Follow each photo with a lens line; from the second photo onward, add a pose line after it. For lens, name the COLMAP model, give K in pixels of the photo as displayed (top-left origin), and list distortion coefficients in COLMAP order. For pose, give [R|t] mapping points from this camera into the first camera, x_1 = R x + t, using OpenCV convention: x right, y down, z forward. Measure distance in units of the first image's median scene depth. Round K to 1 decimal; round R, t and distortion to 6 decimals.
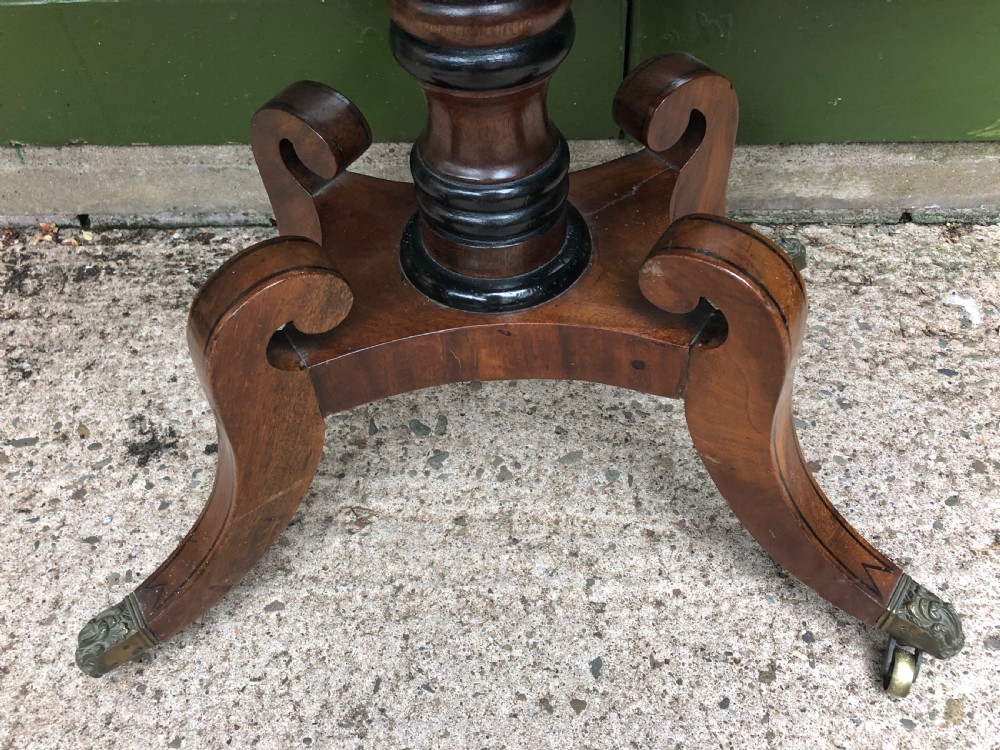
lens RADIAL K [[827.4, 0, 503.7], [0, 827.4, 367.6], [0, 0, 1]] dist [0.007297, 0.012630]
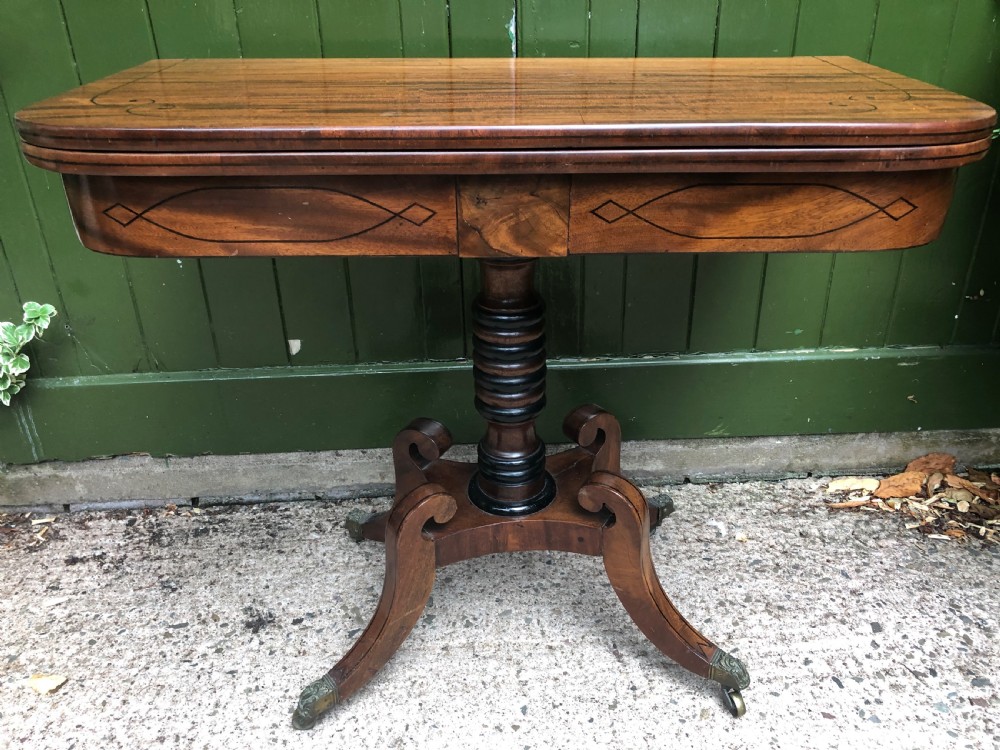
lens RADIAL K [[827.8, 0, 505.3], [0, 827.8, 371.2], [0, 0, 1]] dist [-0.011995, 0.055253]
pose [[0.994859, -0.020053, 0.099267, -0.080195], [0.054575, 0.931854, -0.358705, 0.249311], [-0.085310, 0.362278, 0.928158, -0.802684]]
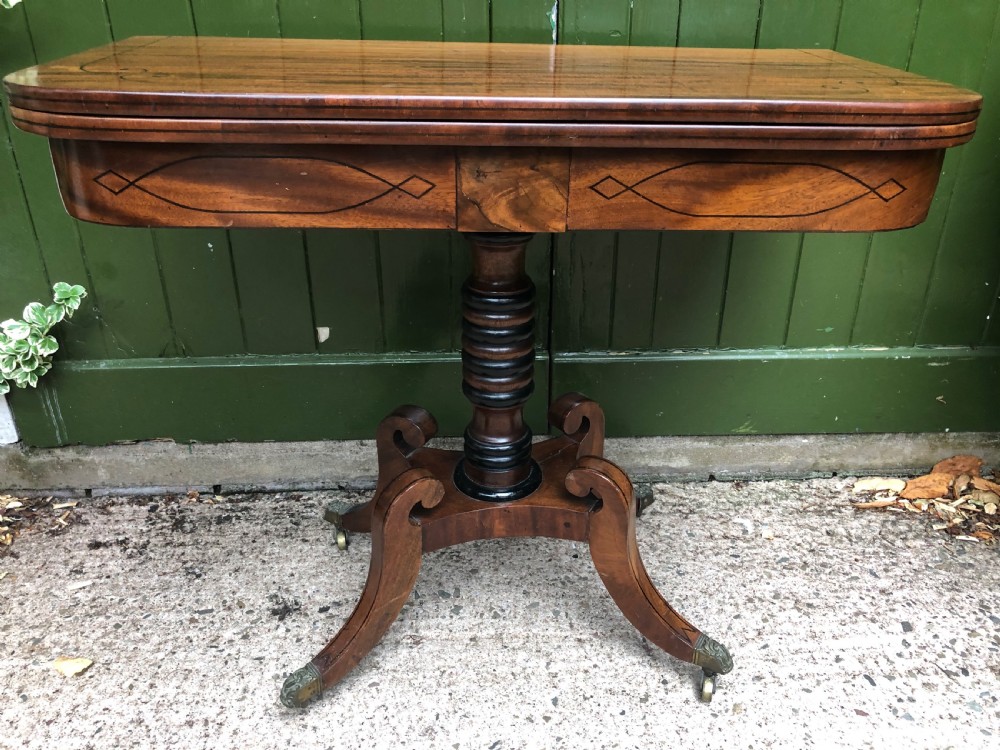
lens RADIAL K [[828.3, 0, 506.0], [0, 828.3, 374.5], [0, 0, 1]] dist [-0.006570, 0.038128]
pose [[0.994762, 0.000036, 0.102221, -0.148928], [0.036856, 0.932610, -0.358999, 0.268135], [-0.095346, 0.360886, 0.927723, -0.778839]]
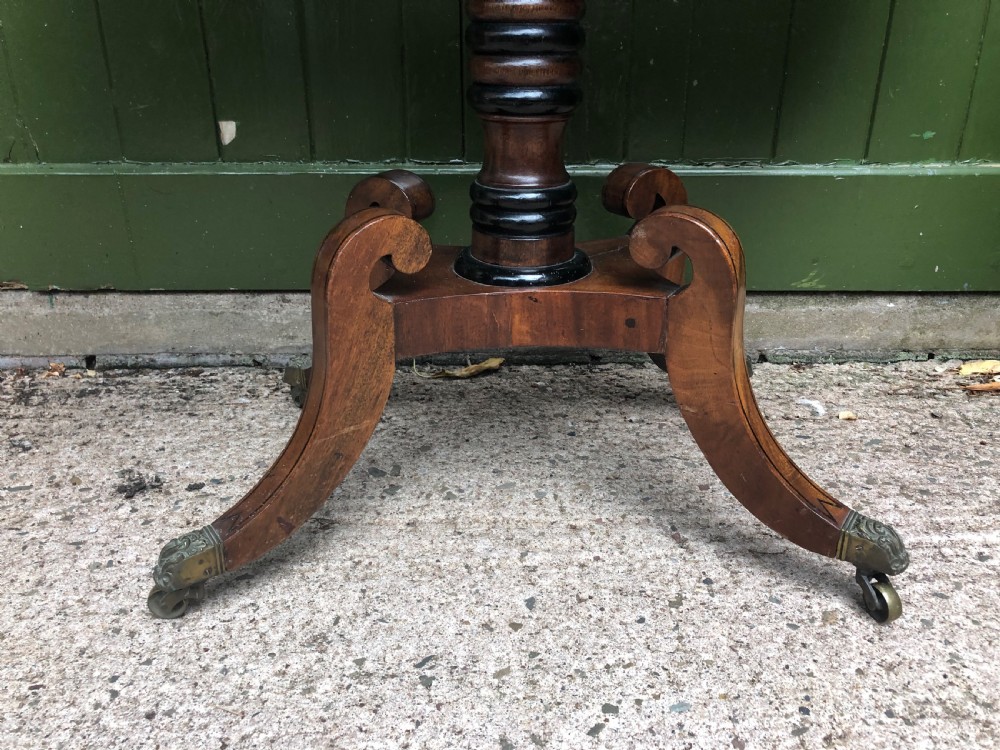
lens RADIAL K [[826.8, 0, 507.3], [0, 826.8, 369.4], [0, 0, 1]] dist [-0.005401, 0.039235]
pose [[0.996260, 0.019149, 0.084262, -0.018643], [0.018305, 0.906236, -0.422375, 0.434850], [-0.084449, 0.422338, 0.902496, -0.135641]]
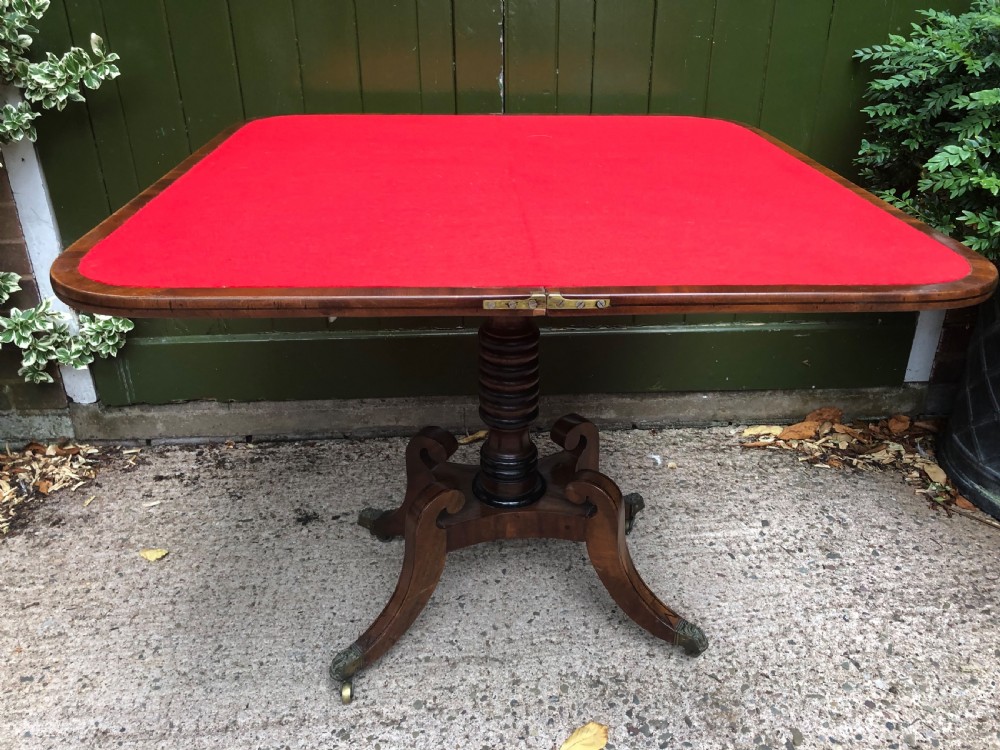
lens RADIAL K [[827.4, 0, 505.1], [0, 827.4, 369.1], [0, 0, 1]] dist [0.007619, -0.005562]
pose [[0.993721, -0.006980, 0.111671, -0.135080], [0.048749, 0.925351, -0.375965, 0.591671], [-0.100710, 0.379048, 0.919881, -1.288379]]
